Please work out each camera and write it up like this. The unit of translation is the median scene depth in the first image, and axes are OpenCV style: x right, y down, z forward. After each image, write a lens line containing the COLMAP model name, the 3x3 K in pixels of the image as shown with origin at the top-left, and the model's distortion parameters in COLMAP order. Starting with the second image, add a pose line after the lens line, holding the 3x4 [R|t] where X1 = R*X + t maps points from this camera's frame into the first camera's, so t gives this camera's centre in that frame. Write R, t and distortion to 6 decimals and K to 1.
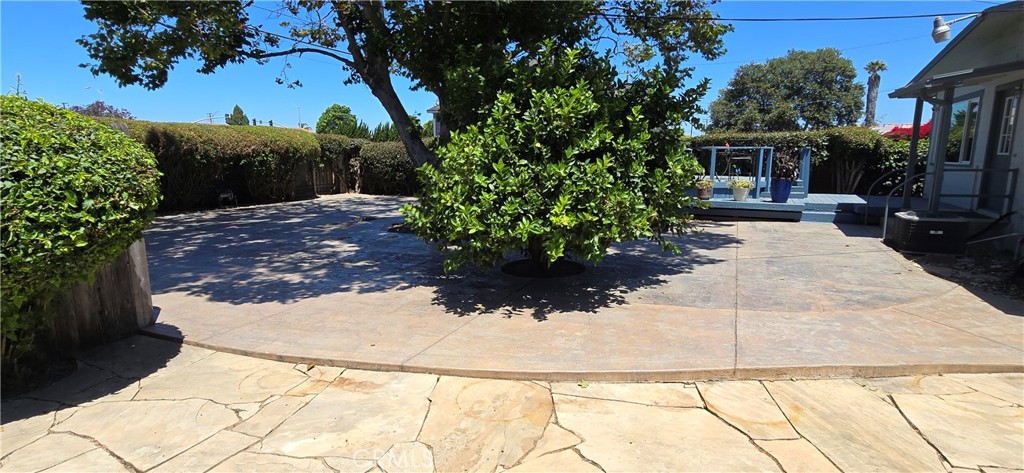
lens RADIAL K [[520.2, 0, 519.2], [0, 520.2, 236.9], [0, 0, 1]] dist [-0.001102, 0.002076]
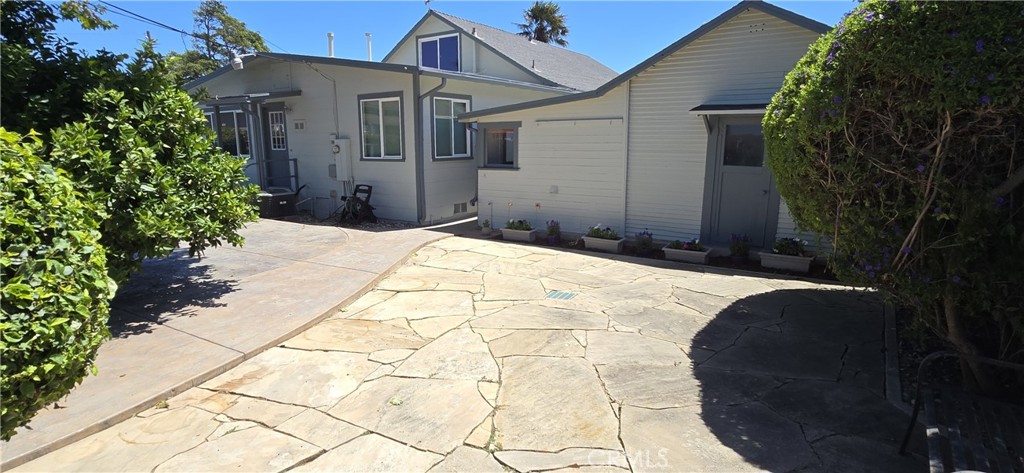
lens RADIAL K [[520.2, 0, 514.4], [0, 520.2, 238.2], [0, 0, 1]] dist [-0.001102, 0.002076]
pose [[0.133155, -0.179027, 0.974792, -0.870210], [0.170467, 0.973029, 0.155418, -0.041106], [-0.976325, 0.145475, 0.160082, 0.198952]]
